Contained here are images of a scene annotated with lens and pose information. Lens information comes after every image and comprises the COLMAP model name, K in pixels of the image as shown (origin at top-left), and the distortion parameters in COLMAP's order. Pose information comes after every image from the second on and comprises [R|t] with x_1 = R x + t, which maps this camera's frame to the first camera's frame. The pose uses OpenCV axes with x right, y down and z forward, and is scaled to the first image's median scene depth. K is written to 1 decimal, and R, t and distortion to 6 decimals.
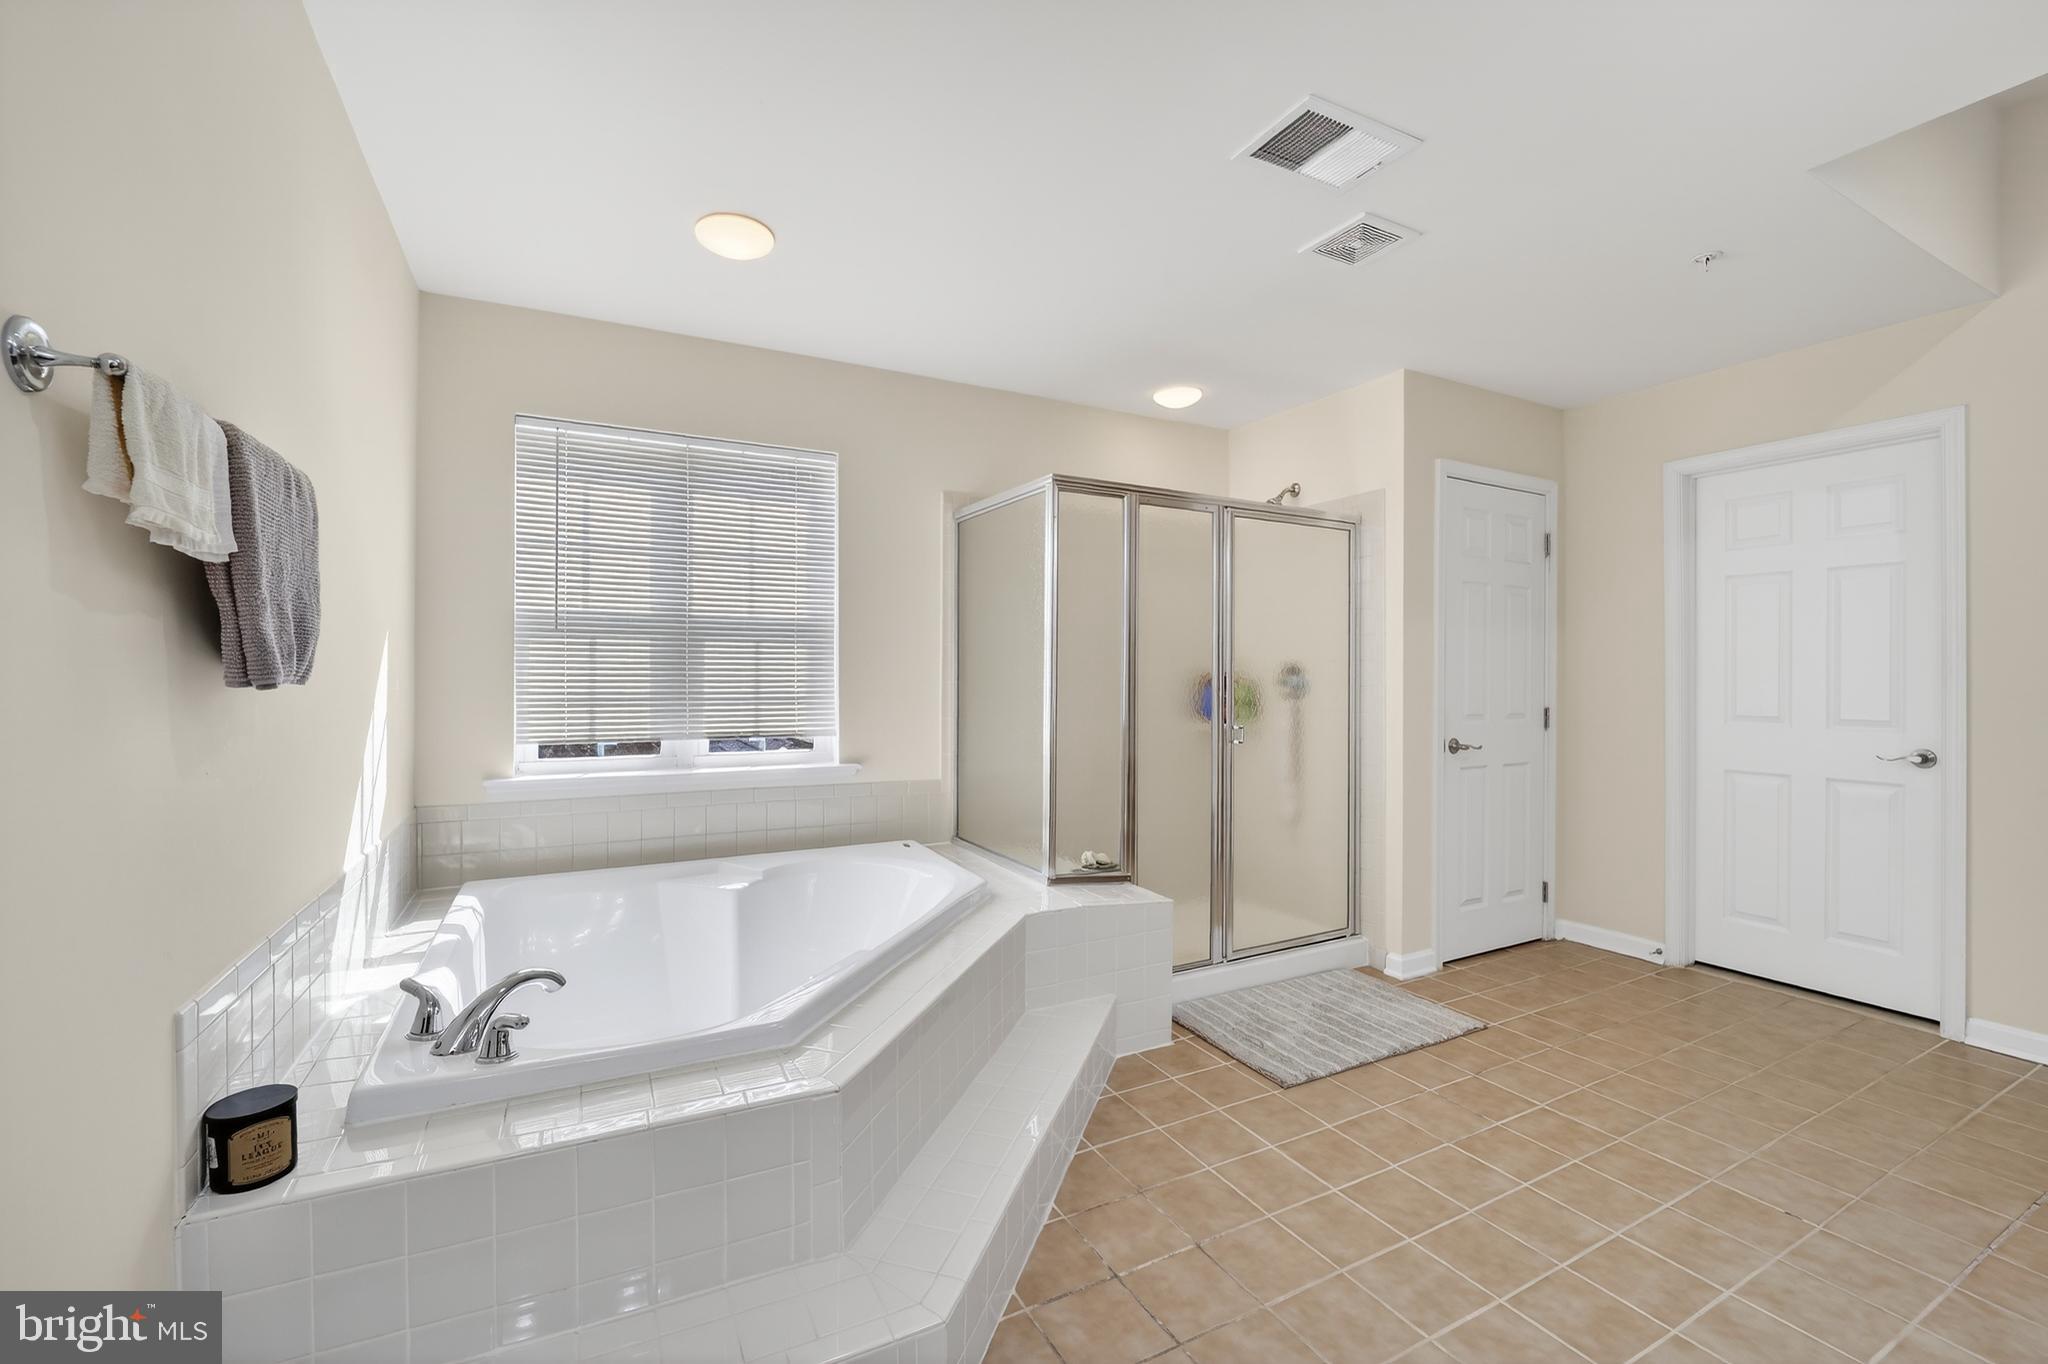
lens RADIAL K [[837.9, 0, 1024.0], [0, 837.9, 682.0], [0, 0, 1]] dist [-0.019146, -0.000016]
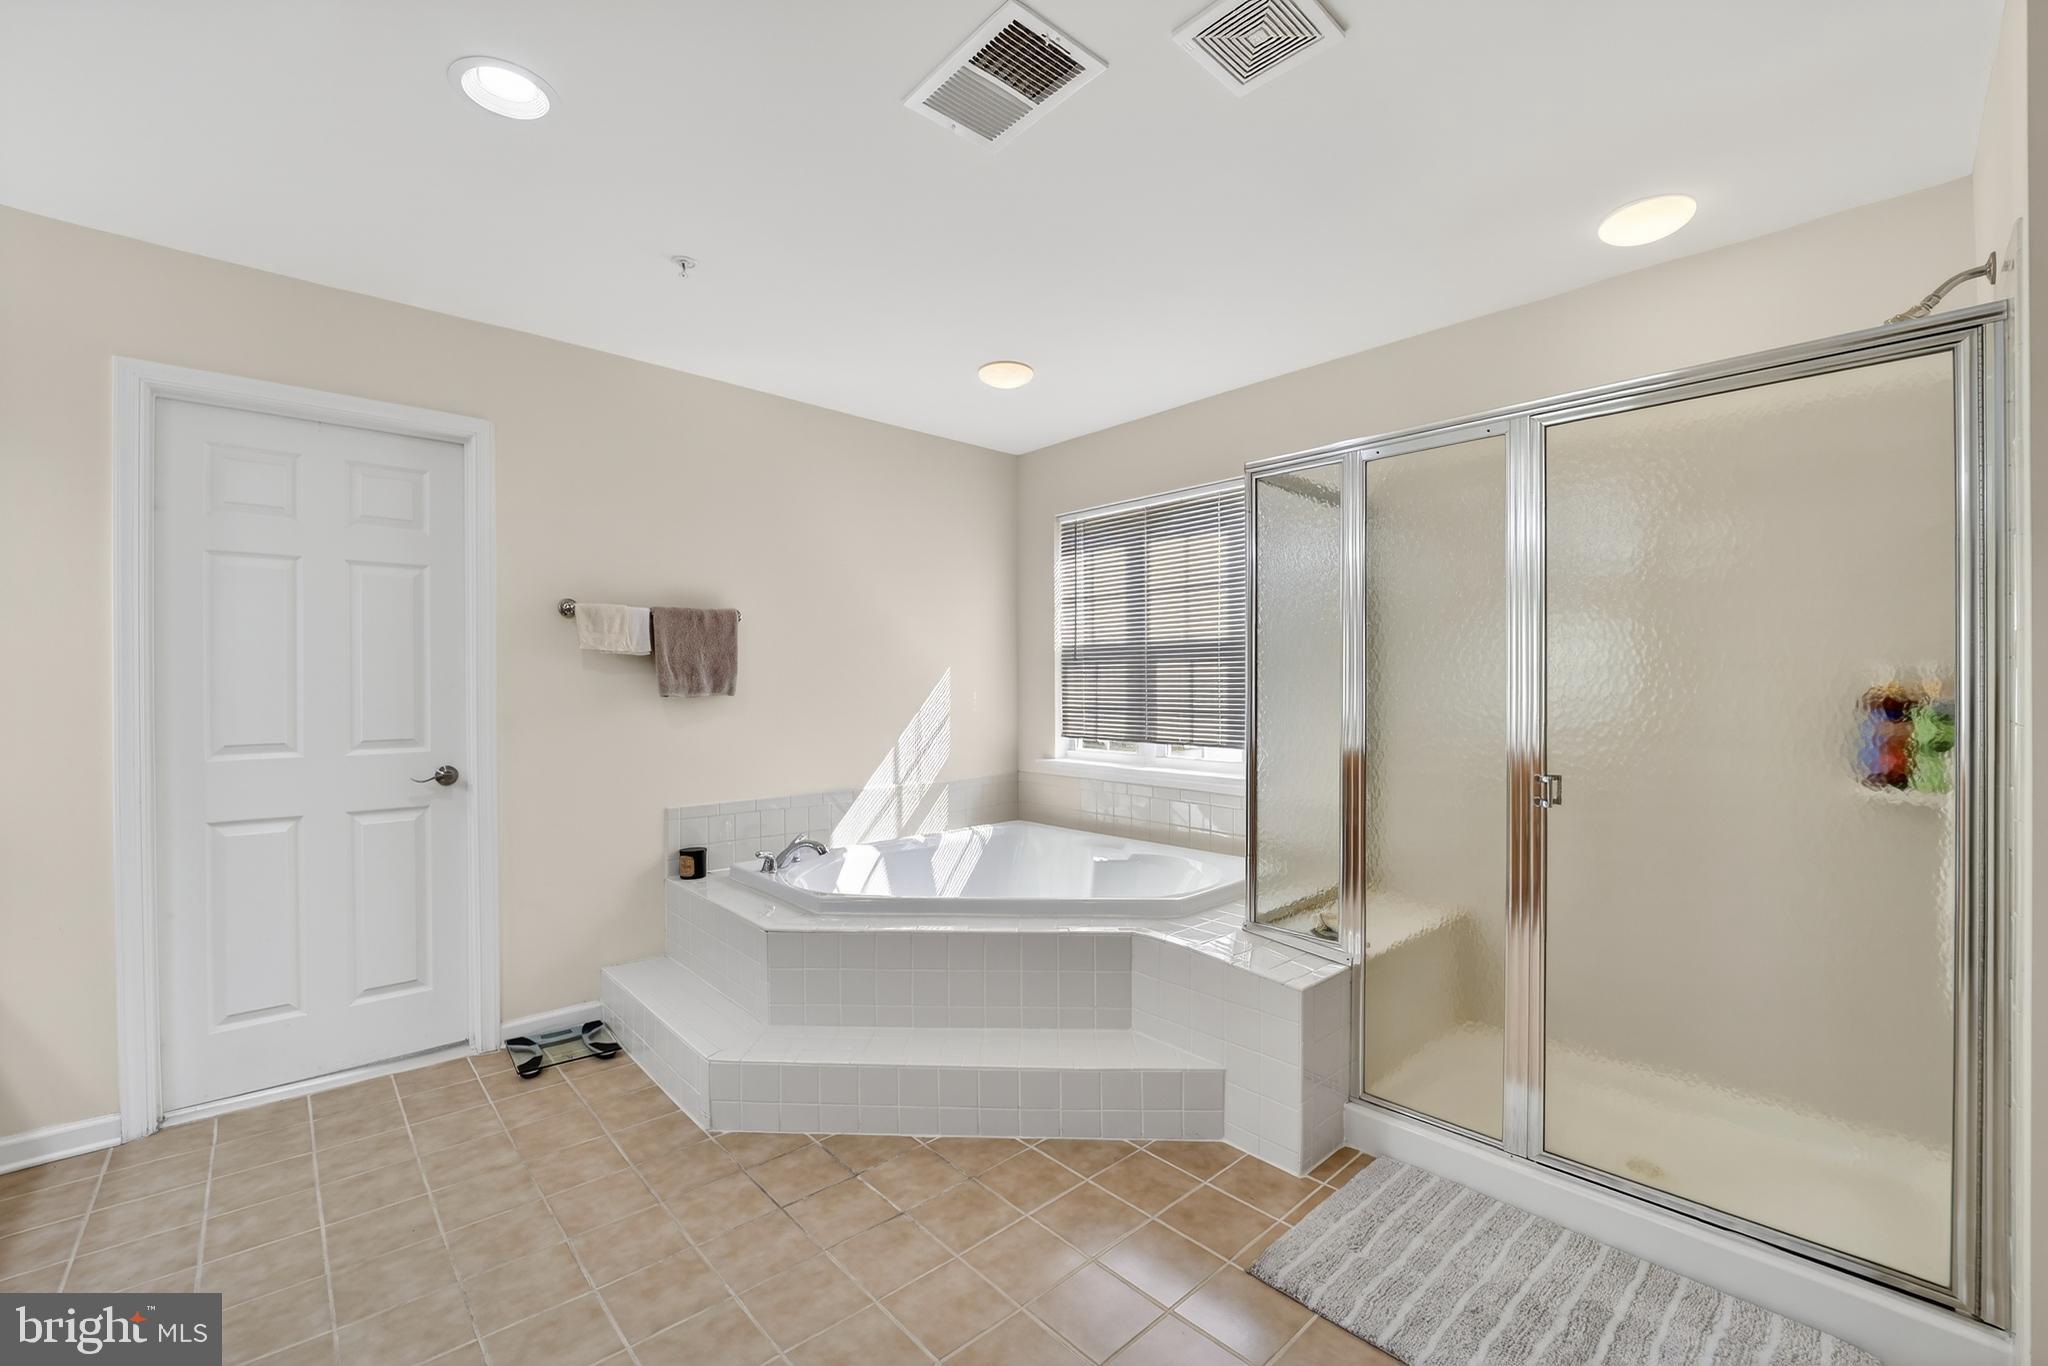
lens RADIAL K [[837.9, 0, 1024.0], [0, 837.9, 683.0], [0, 0, 1]] dist [-0.019146, -0.000016]
pose [[0.261106, -0.008864, -0.965269, 0.904448], [-0.005844, 0.999925, -0.010763, -0.005660], [0.965292, 0.008451, 0.261035, 0.595013]]
